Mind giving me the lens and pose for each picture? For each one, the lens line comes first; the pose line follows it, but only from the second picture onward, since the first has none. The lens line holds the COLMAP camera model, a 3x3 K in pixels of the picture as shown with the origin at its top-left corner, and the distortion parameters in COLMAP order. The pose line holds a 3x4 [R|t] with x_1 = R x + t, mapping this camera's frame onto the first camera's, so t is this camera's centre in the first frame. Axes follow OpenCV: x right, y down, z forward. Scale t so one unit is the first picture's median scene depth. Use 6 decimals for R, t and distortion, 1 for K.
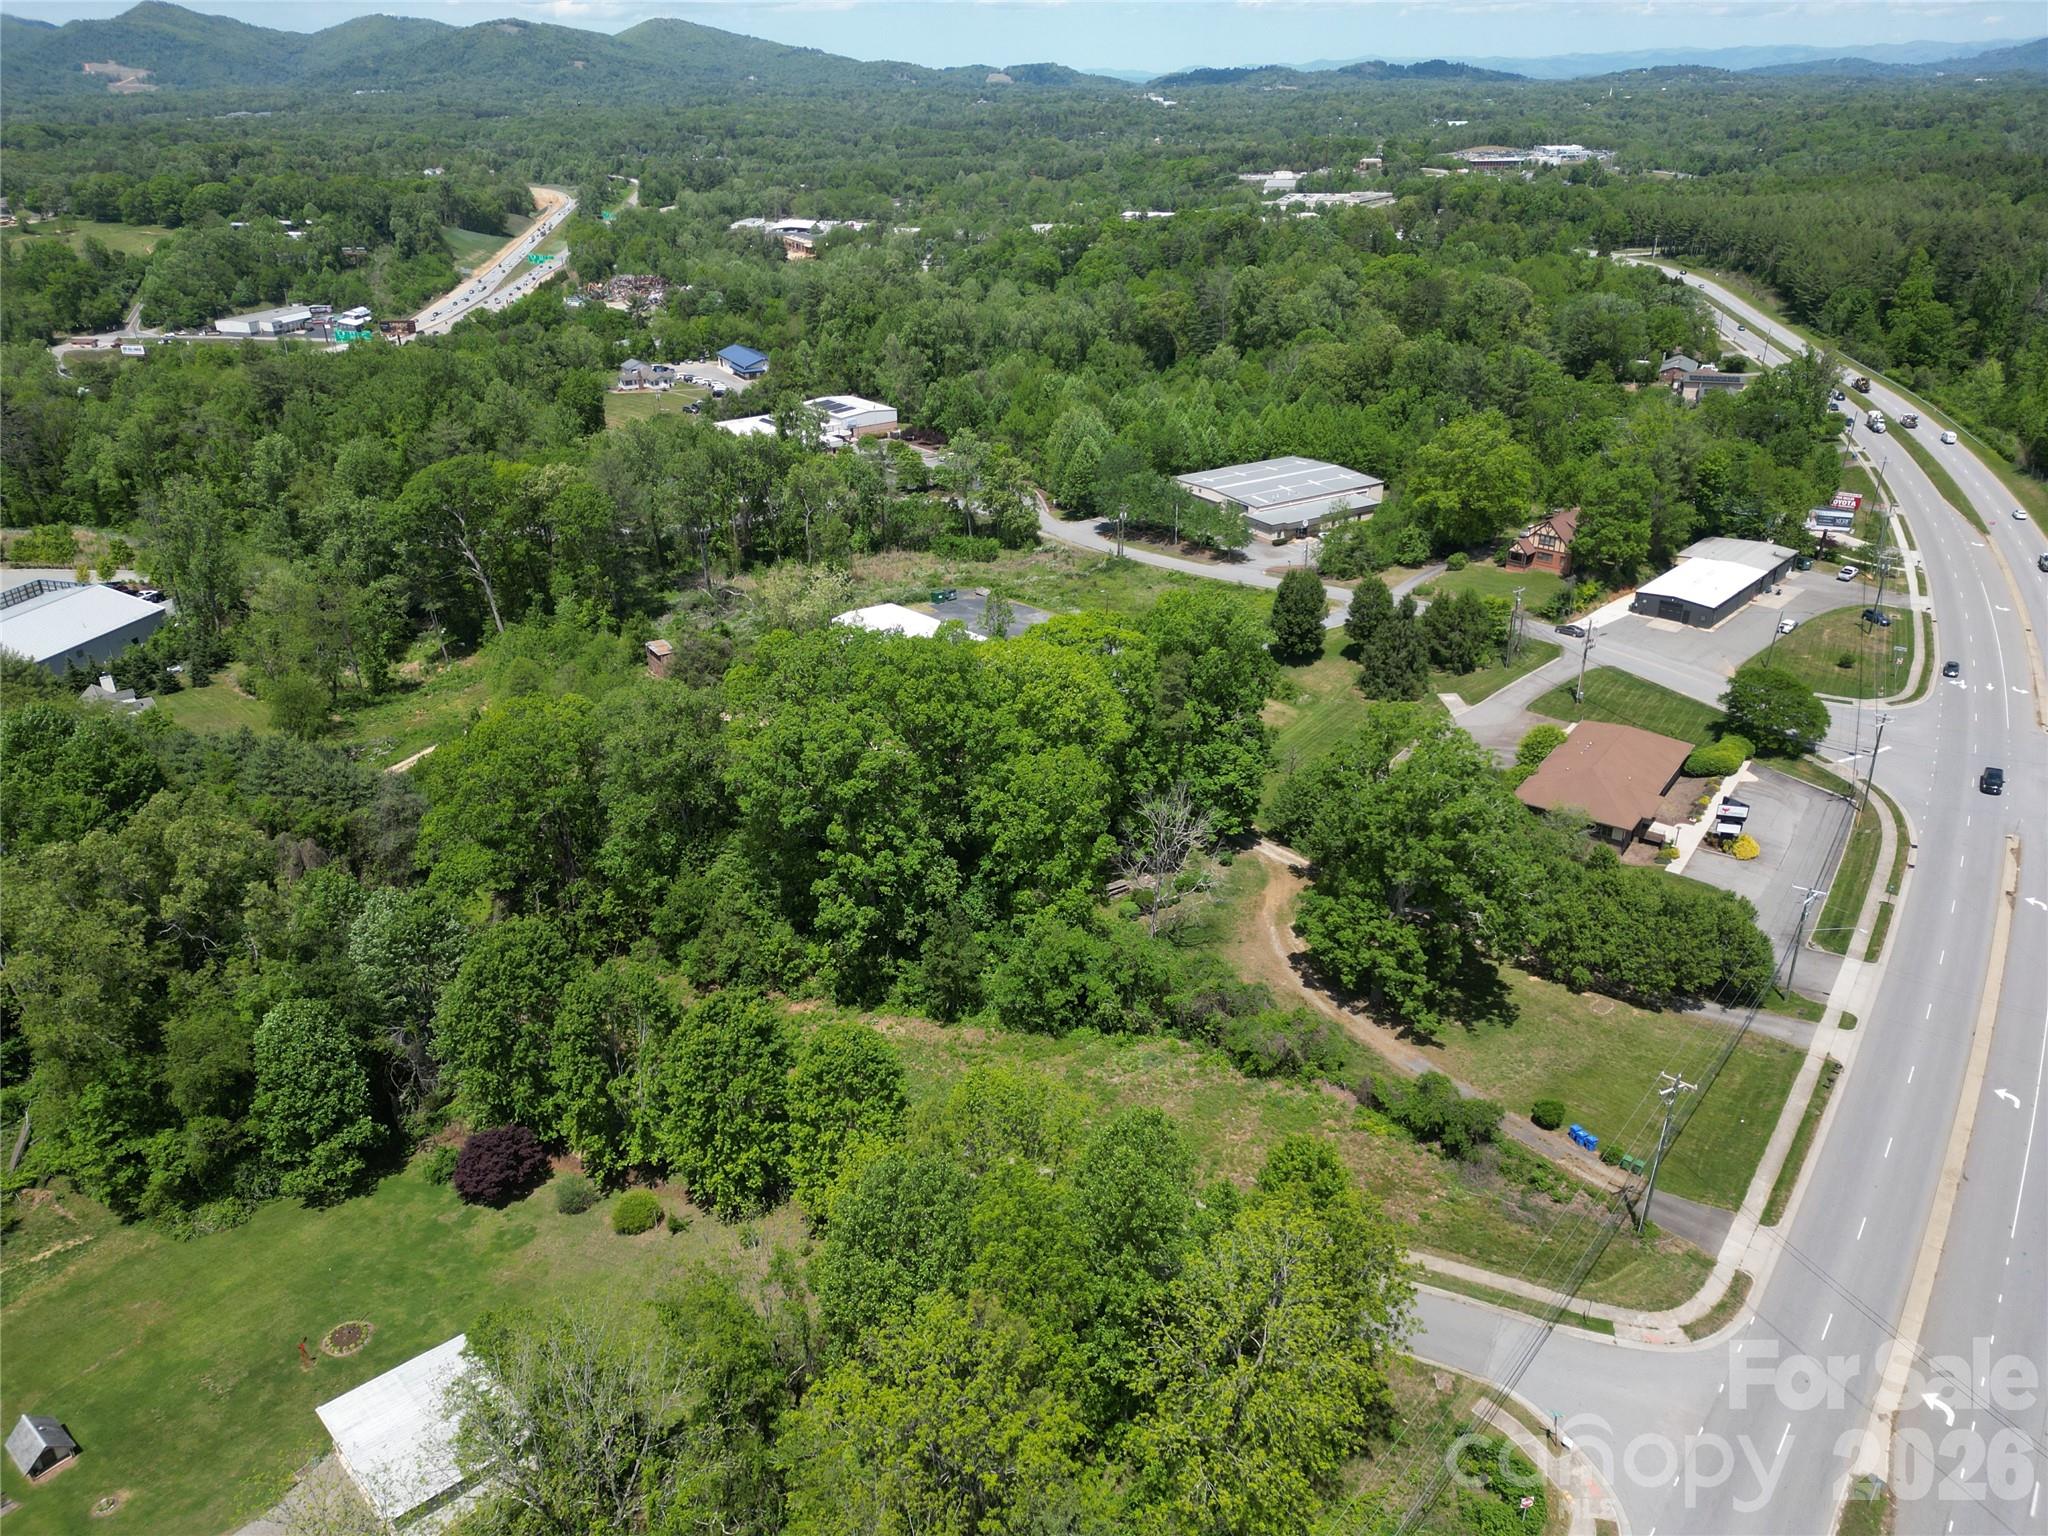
lens RADIAL K [[1460.5, 0, 1024.0], [0, 1460.5, 737.2], [0, 0, 1]] dist [0.136519, -0.189427]
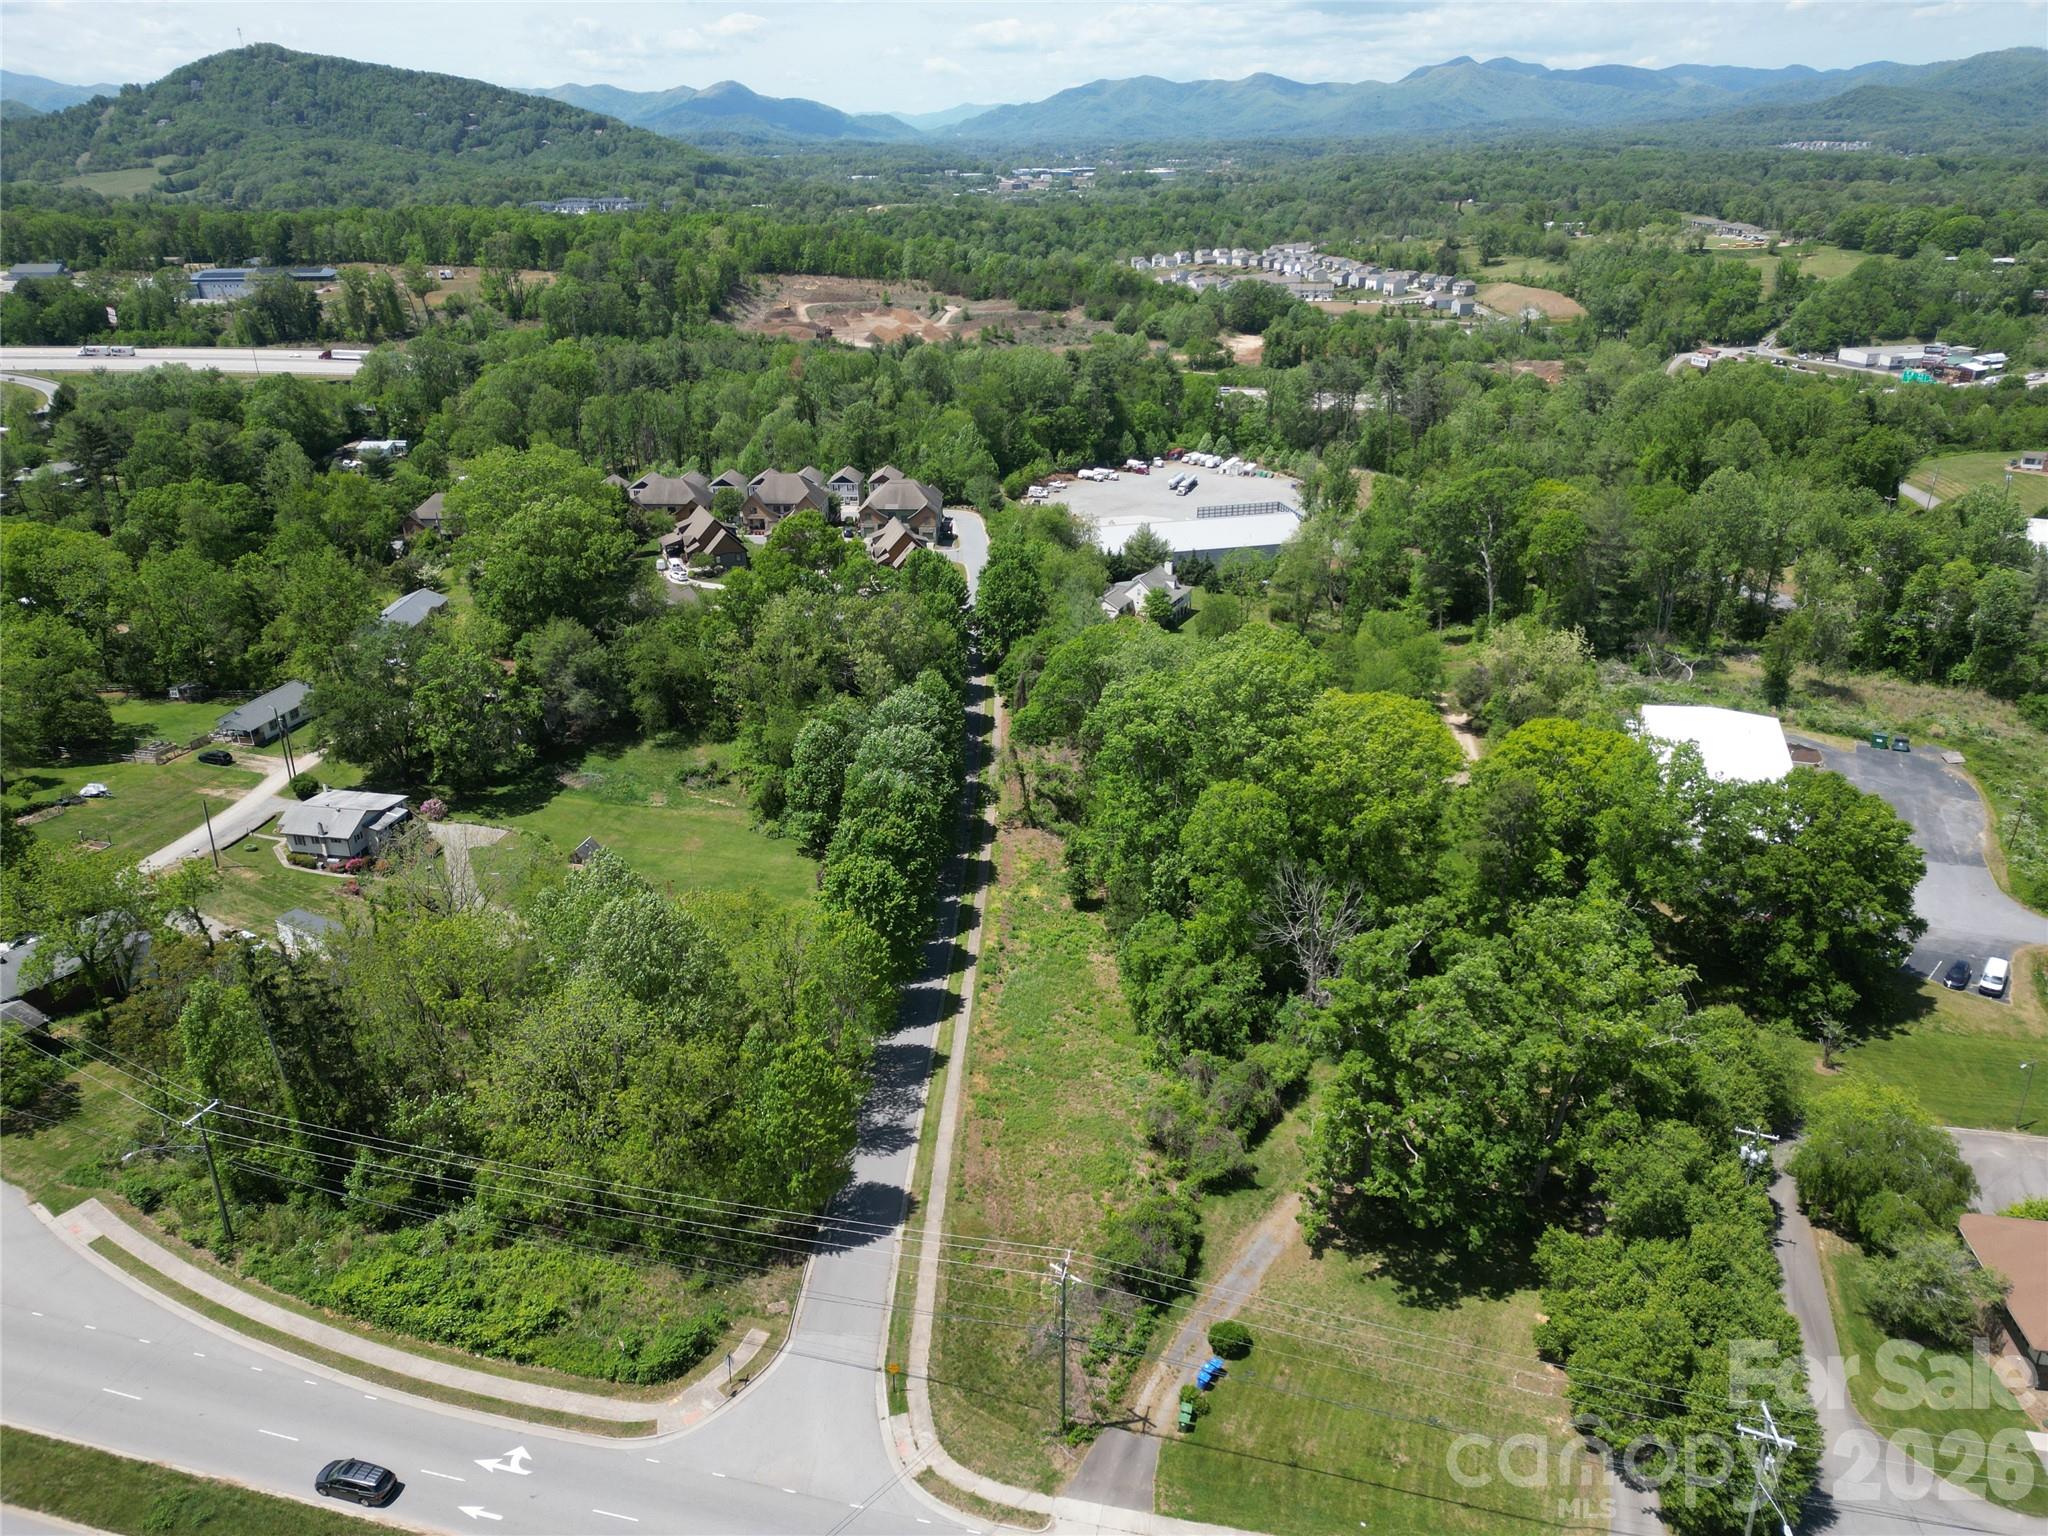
lens RADIAL K [[1460.5, 0, 1024.0], [0, 1460.5, 737.2], [0, 0, 1]] dist [0.136519, -0.189427]
pose [[0.428735, 0.347409, -0.833962, 0.701124], [-0.360826, 0.912132, 0.194475, -0.145747], [0.828246, 0.217537, 0.516417, 0.302583]]
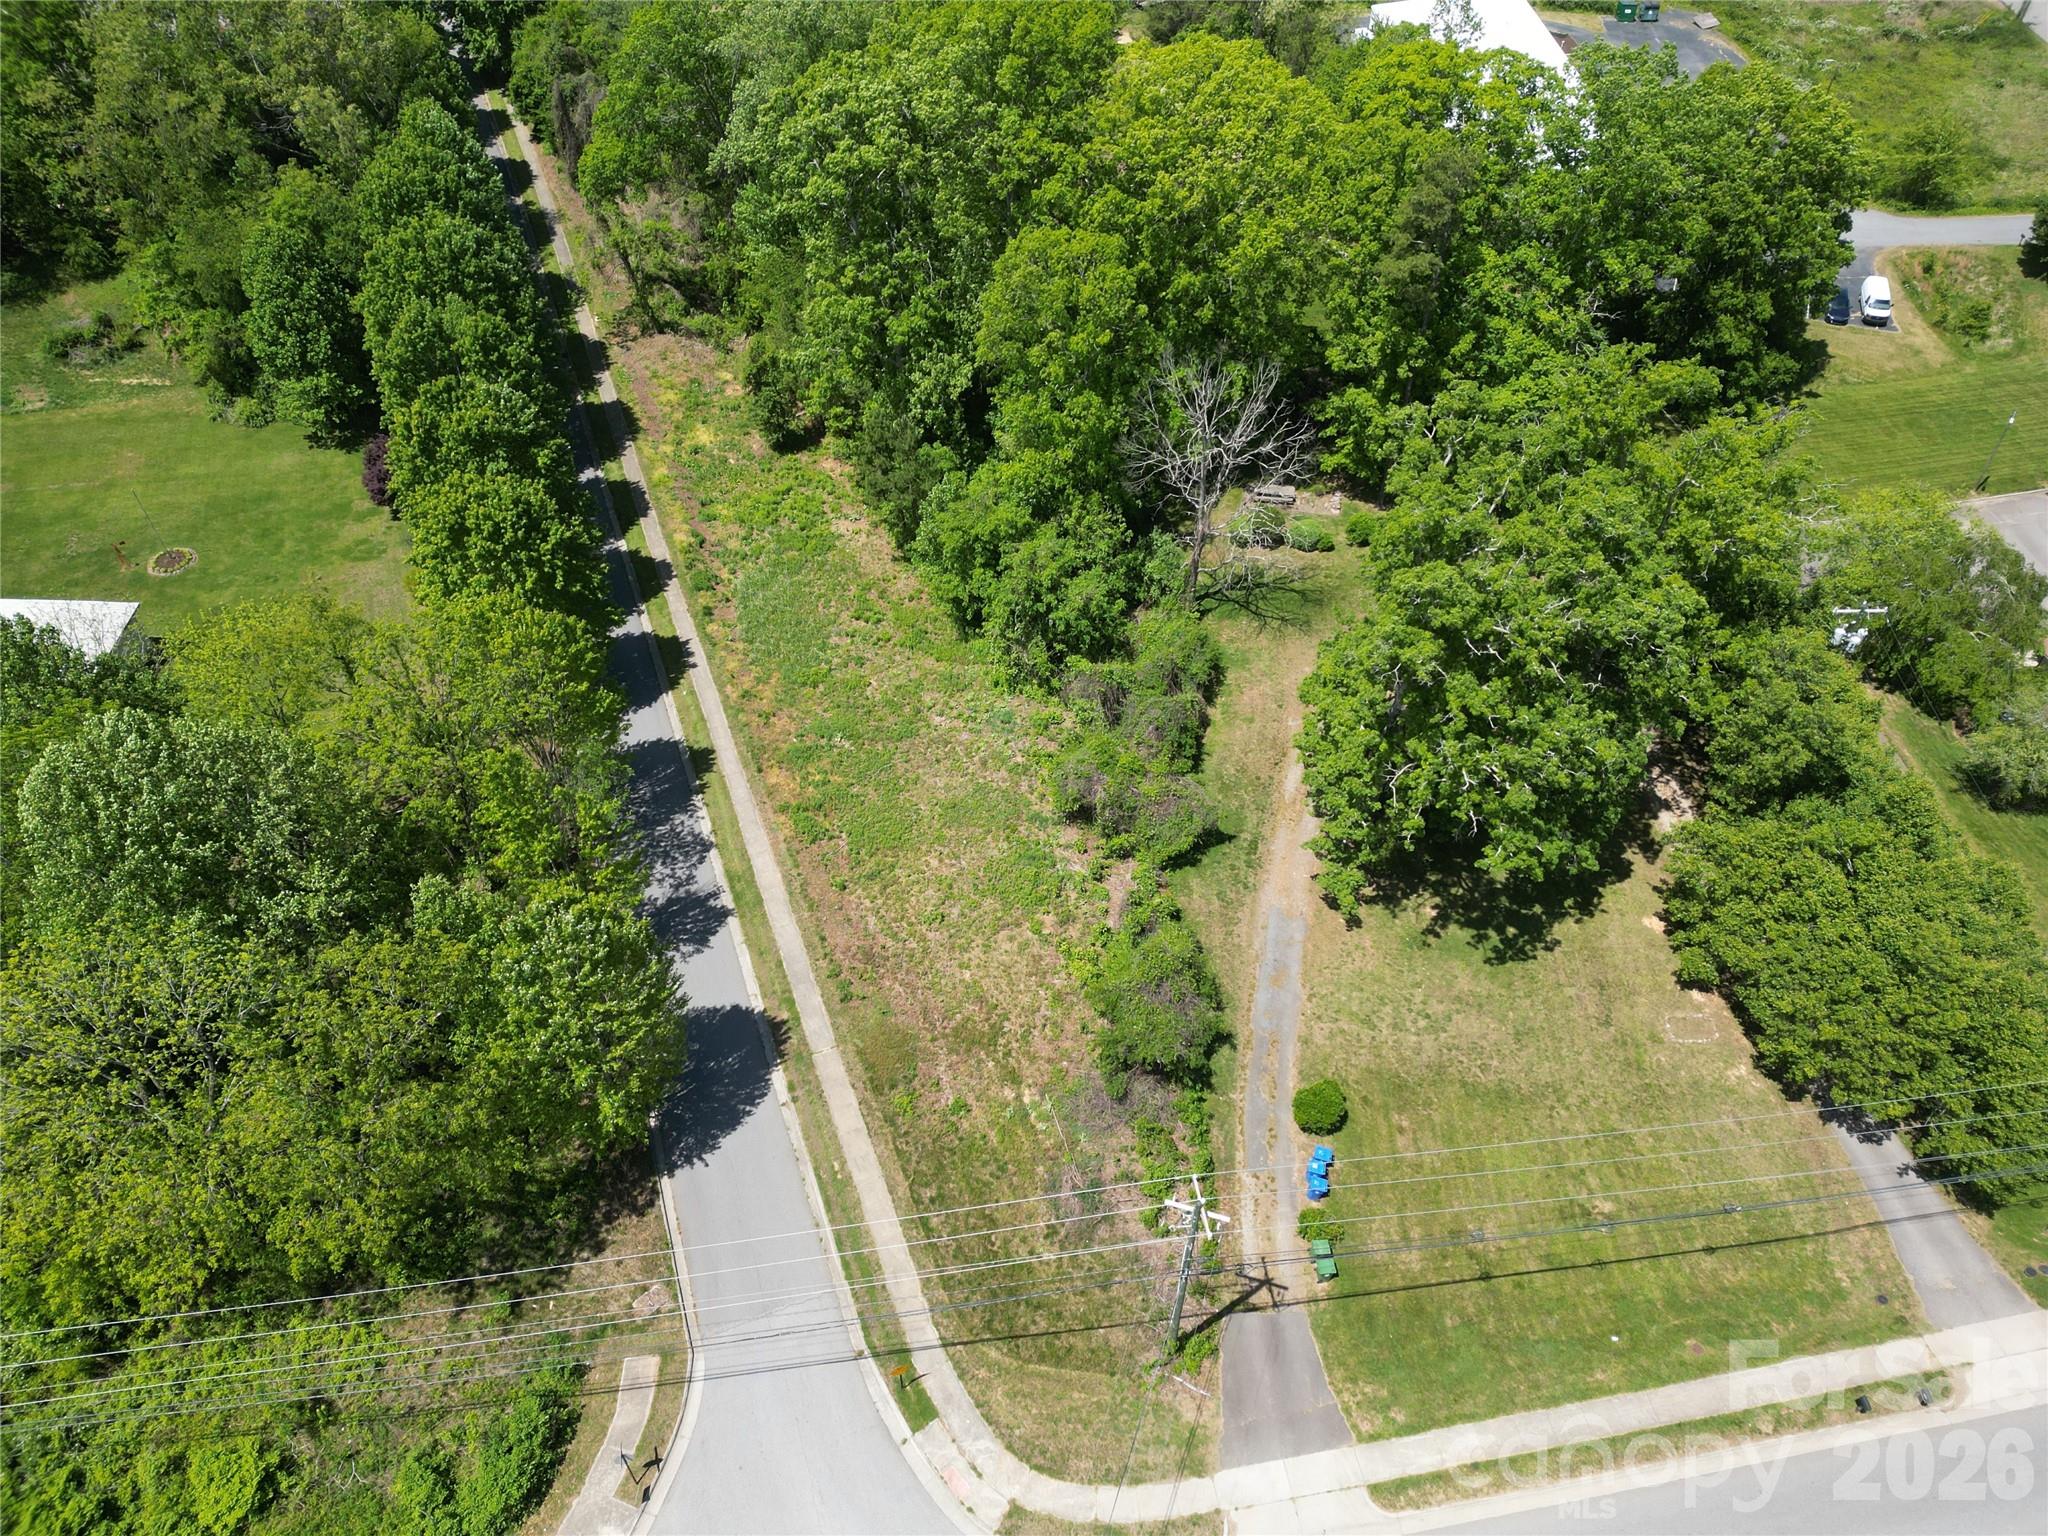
lens RADIAL K [[1445.6, 0, 1027.9], [0, 1445.6, 766.2], [0, 0, 1]] dist [0.089431, -0.081287]
pose [[0.733314, 0.493282, -0.467893, 0.369542], [-0.267007, 0.841842, 0.469051, -0.080109], [0.625266, -0.219031, 0.749044, 0.409859]]
